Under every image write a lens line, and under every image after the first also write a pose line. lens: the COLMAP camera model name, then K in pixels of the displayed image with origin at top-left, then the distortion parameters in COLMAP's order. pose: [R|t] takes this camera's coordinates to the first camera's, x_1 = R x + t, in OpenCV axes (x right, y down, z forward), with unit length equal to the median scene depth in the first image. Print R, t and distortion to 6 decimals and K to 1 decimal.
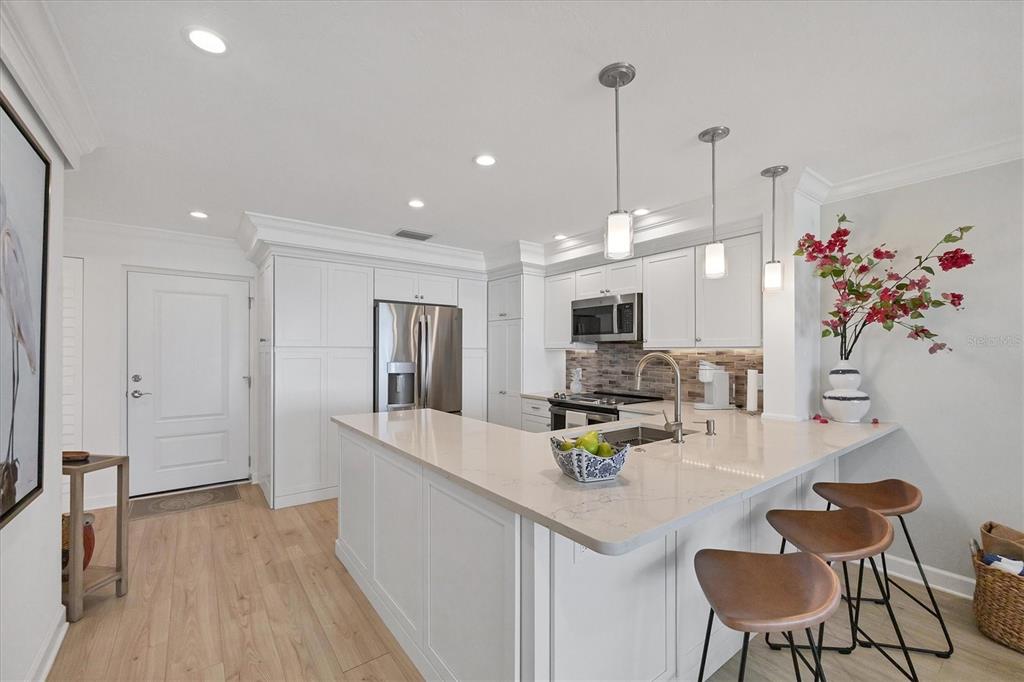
lens RADIAL K [[432.3, 0, 514.6], [0, 432.3, 346.2], [0, 0, 1]] dist [0.001155, 0.000201]
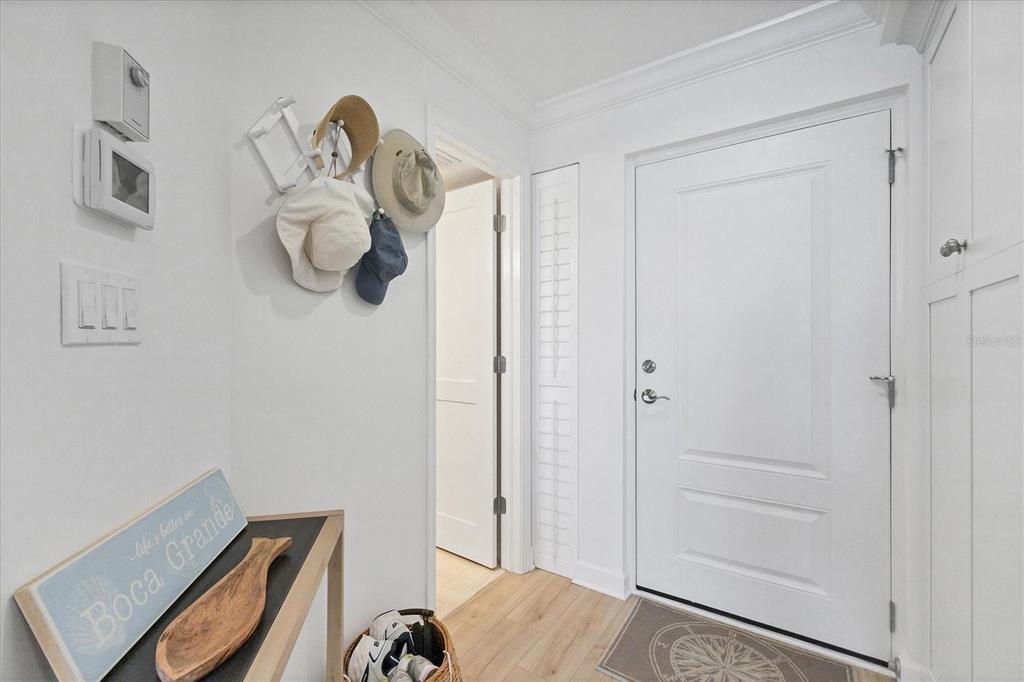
lens RADIAL K [[432.3, 0, 514.6], [0, 432.3, 346.2], [0, 0, 1]] dist [0.001155, 0.000201]
pose [[0.306249, 0.005327, -0.951936, -0.378189], [0.010835, 0.999900, 0.009081, 0.038520], [0.951890, -0.013095, 0.306161, 0.611125]]
